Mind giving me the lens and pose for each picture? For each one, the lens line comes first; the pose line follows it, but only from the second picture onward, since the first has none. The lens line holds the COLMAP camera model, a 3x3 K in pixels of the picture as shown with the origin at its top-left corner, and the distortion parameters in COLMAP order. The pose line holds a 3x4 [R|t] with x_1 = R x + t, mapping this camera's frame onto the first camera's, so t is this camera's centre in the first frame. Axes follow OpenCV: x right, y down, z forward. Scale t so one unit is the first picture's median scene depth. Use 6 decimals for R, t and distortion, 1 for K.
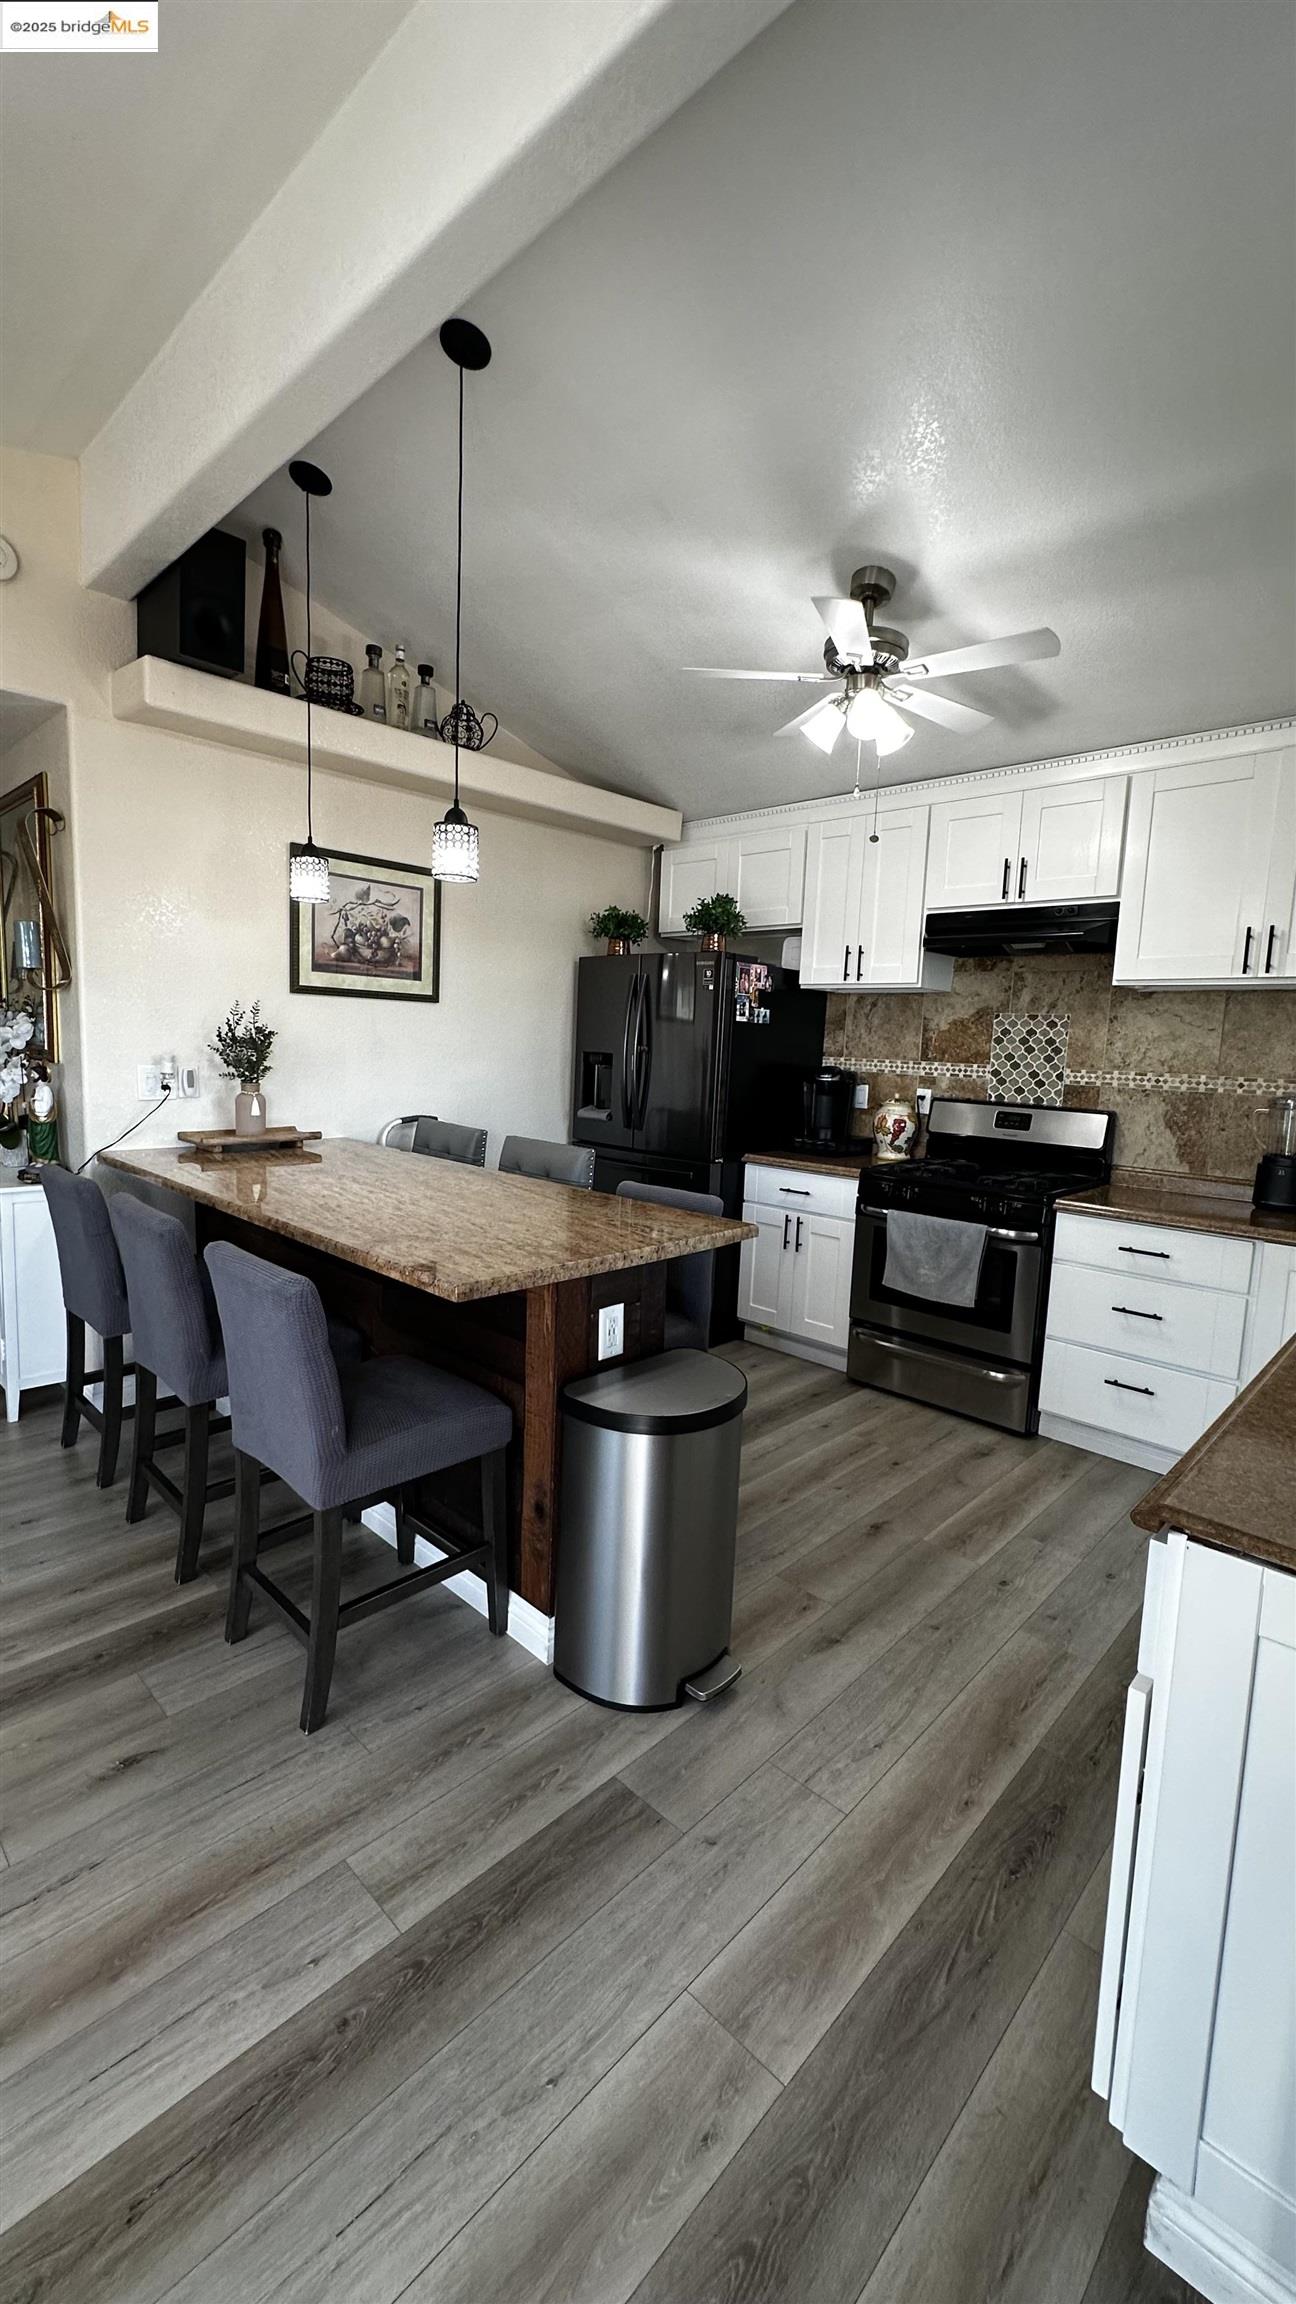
lens RADIAL K [[920.6, 0, 645.6], [0, 920.6, 1144.1], [0, 0, 1]] dist [-0.004223, 0.000691]
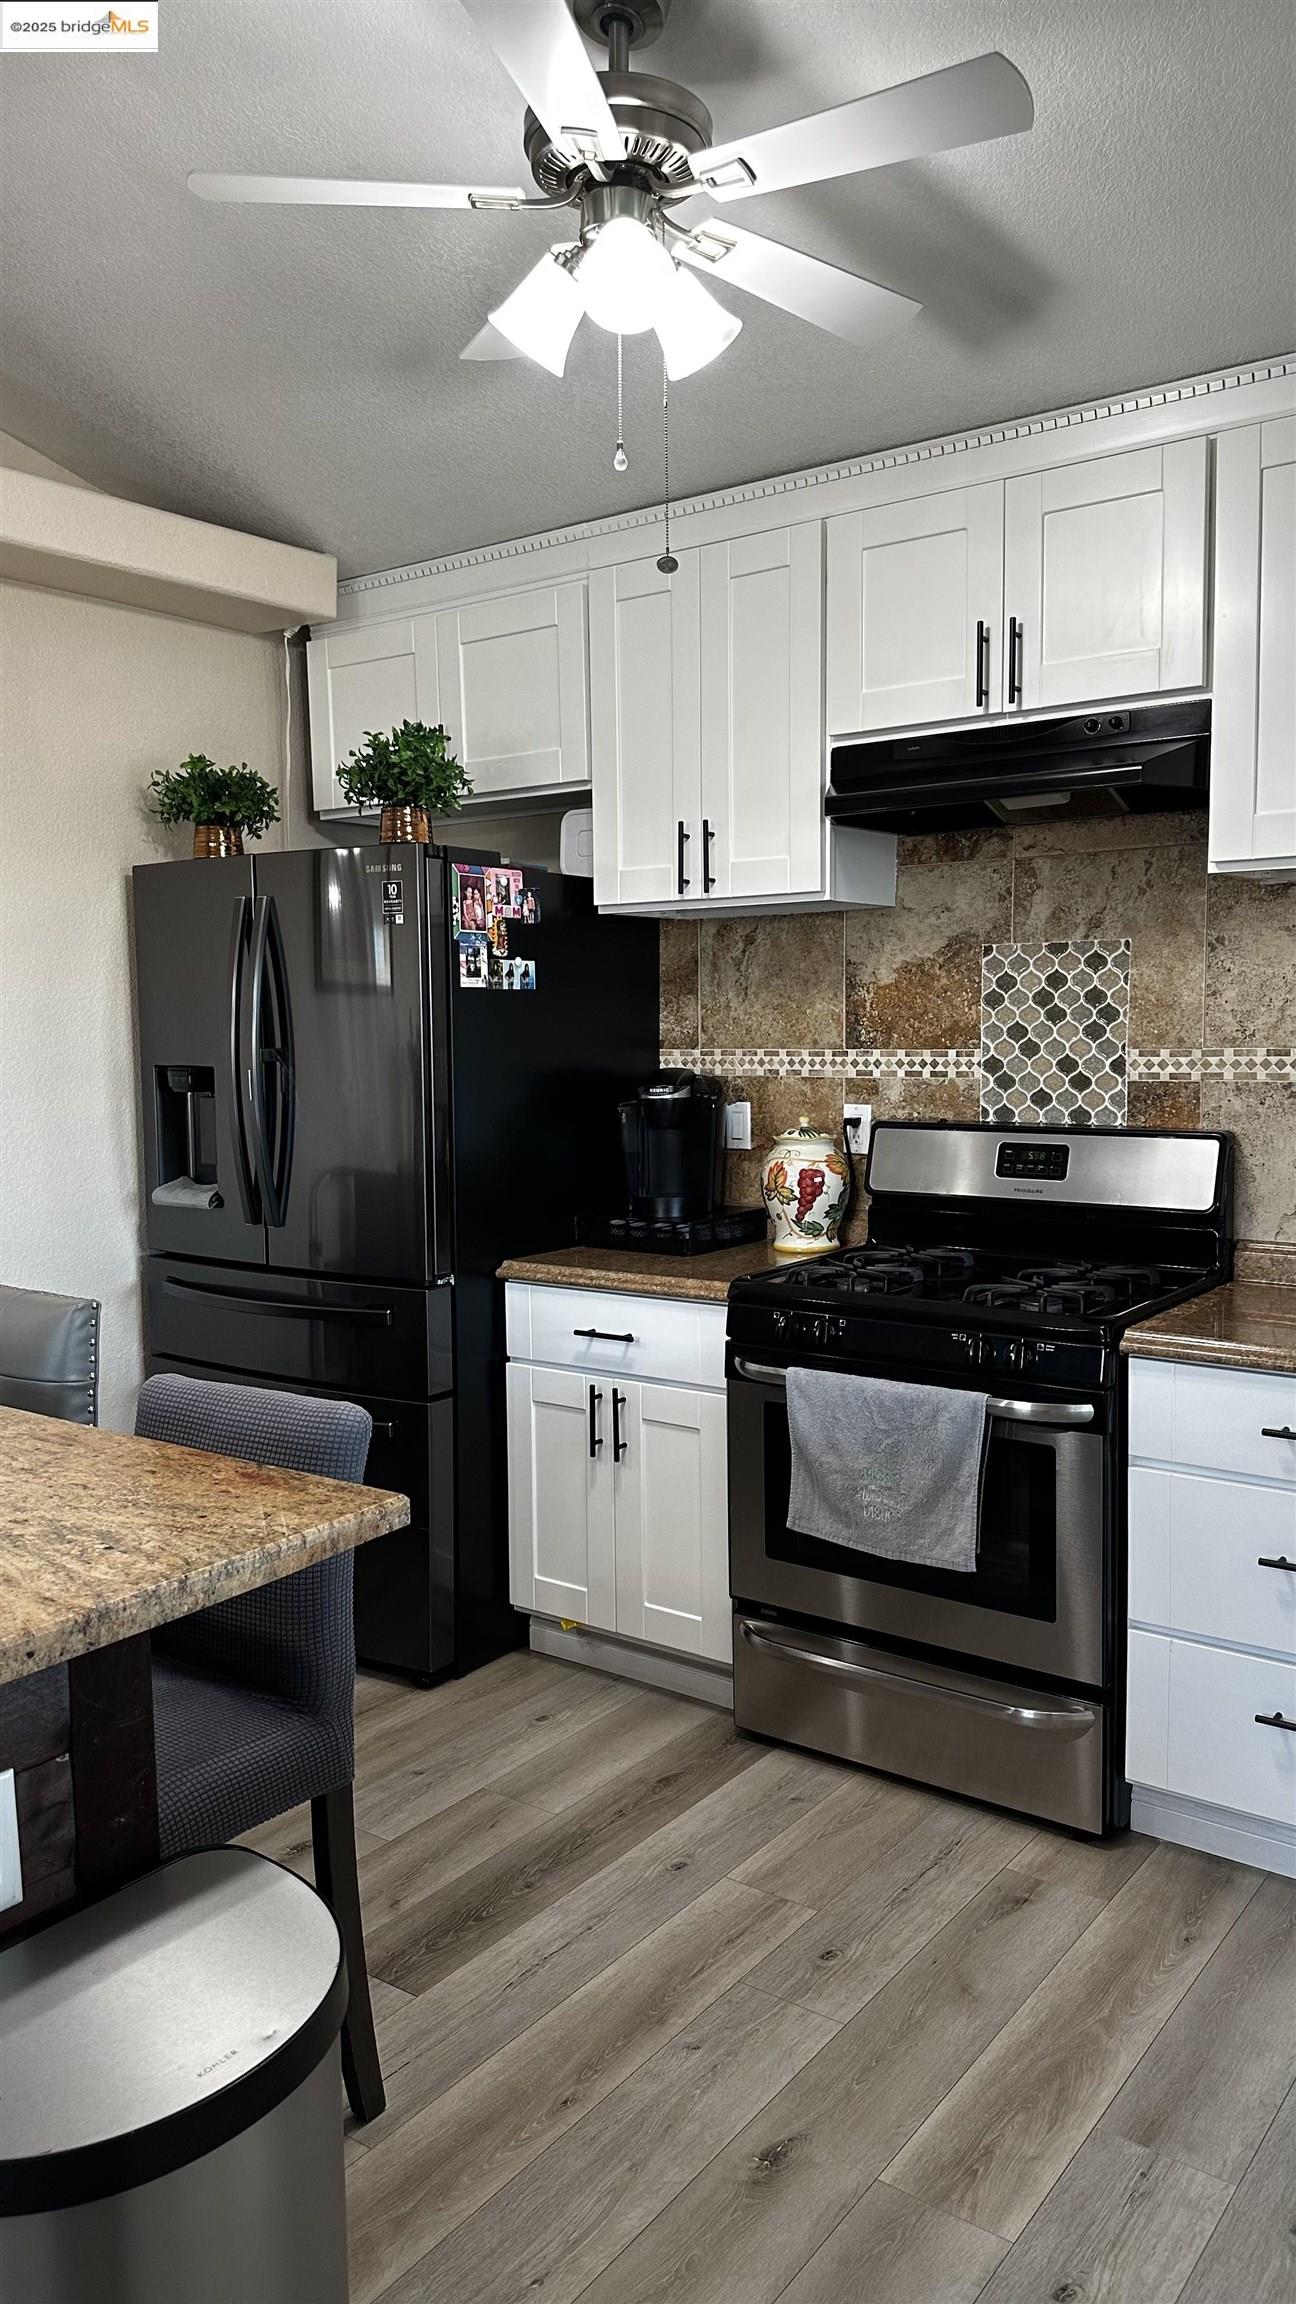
lens RADIAL K [[1649.7, 0, 633.6], [0, 1649.7, 1155.7], [0, 0, 1]] dist [0.079152, -0.053579]
pose [[0.991089, -0.063184, 0.117261, 0.091767], [0.066236, 0.997555, -0.022305, -0.024364], [-0.115565, 0.029873, 0.992851, 0.160985]]
